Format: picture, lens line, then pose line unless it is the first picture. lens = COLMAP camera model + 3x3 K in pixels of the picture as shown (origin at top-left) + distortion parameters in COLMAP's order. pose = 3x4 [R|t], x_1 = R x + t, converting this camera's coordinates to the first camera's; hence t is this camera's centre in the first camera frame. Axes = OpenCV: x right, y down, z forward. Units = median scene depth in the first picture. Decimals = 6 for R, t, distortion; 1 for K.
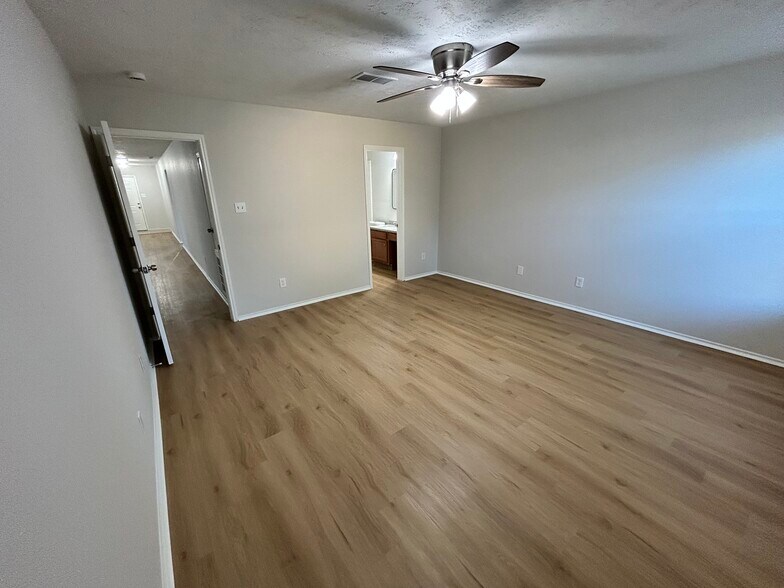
lens RADIAL K [[315.8, 0, 389.5], [0, 315.8, 293.3], [0, 0, 1]] dist [-0.001372, -0.000110]
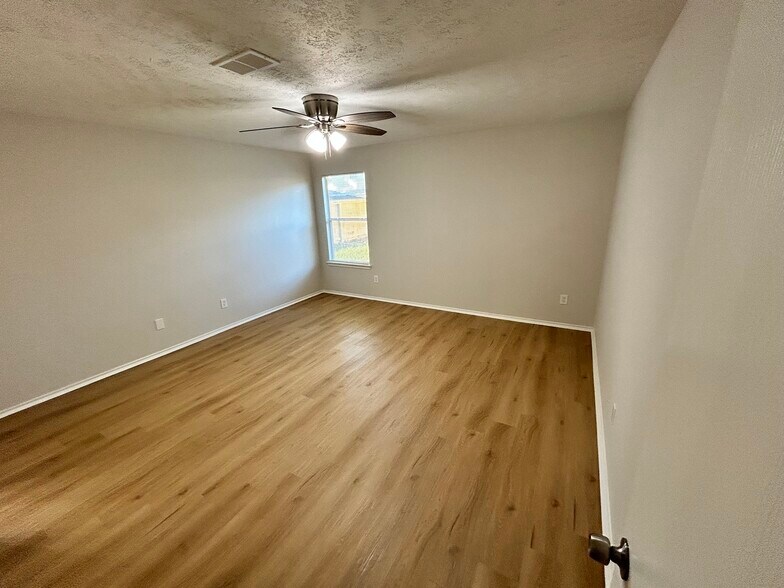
lens RADIAL K [[296.6, 0, 388.9], [0, 296.6, 296.0], [0, 0, 1]] dist [0.000957, 0.000089]
pose [[-0.359785, -0.255024, 0.897506, -0.667314], [0.343762, 0.858022, 0.381609, -0.317532], [-0.867400, 0.445826, -0.221036, 0.870063]]
